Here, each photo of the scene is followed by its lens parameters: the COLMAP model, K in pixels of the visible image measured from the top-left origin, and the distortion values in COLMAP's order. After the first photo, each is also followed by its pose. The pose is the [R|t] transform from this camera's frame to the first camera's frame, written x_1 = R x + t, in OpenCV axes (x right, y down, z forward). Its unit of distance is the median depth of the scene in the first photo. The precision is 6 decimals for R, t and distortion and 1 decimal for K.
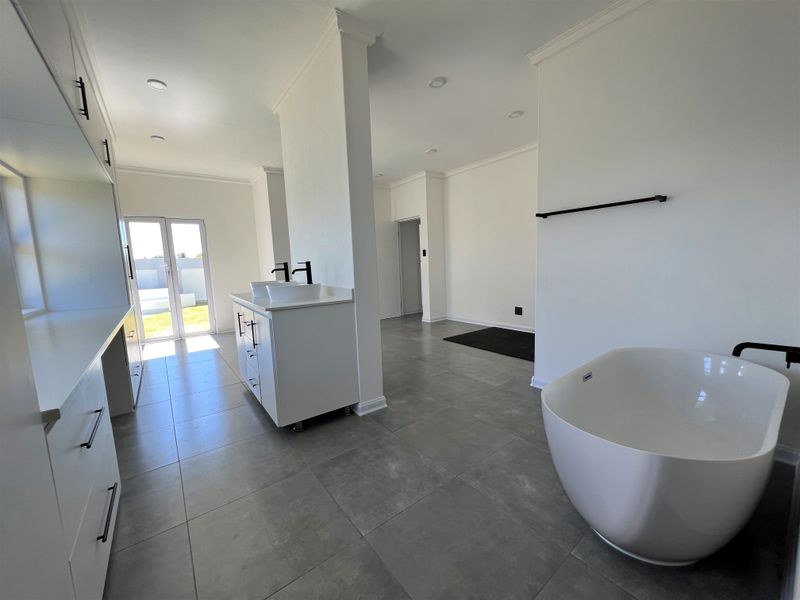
lens RADIAL K [[317.9, 0, 399.7], [0, 317.9, 301.8], [0, 0, 1]] dist [-0.001243, 0.000338]
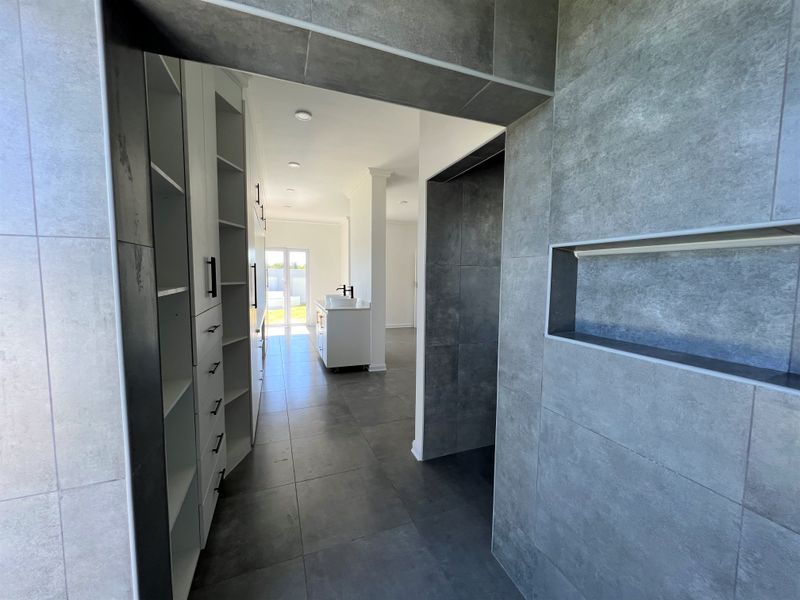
lens RADIAL K [[317.9, 0, 399.7], [0, 317.9, 301.8], [0, 0, 1]] dist [-0.001243, 0.000338]
pose [[0.960642, 0.071123, -0.268531, 0.426179], [-0.081661, 0.996259, -0.028266, -0.004604], [0.265516, 0.049082, 0.962856, -0.628726]]
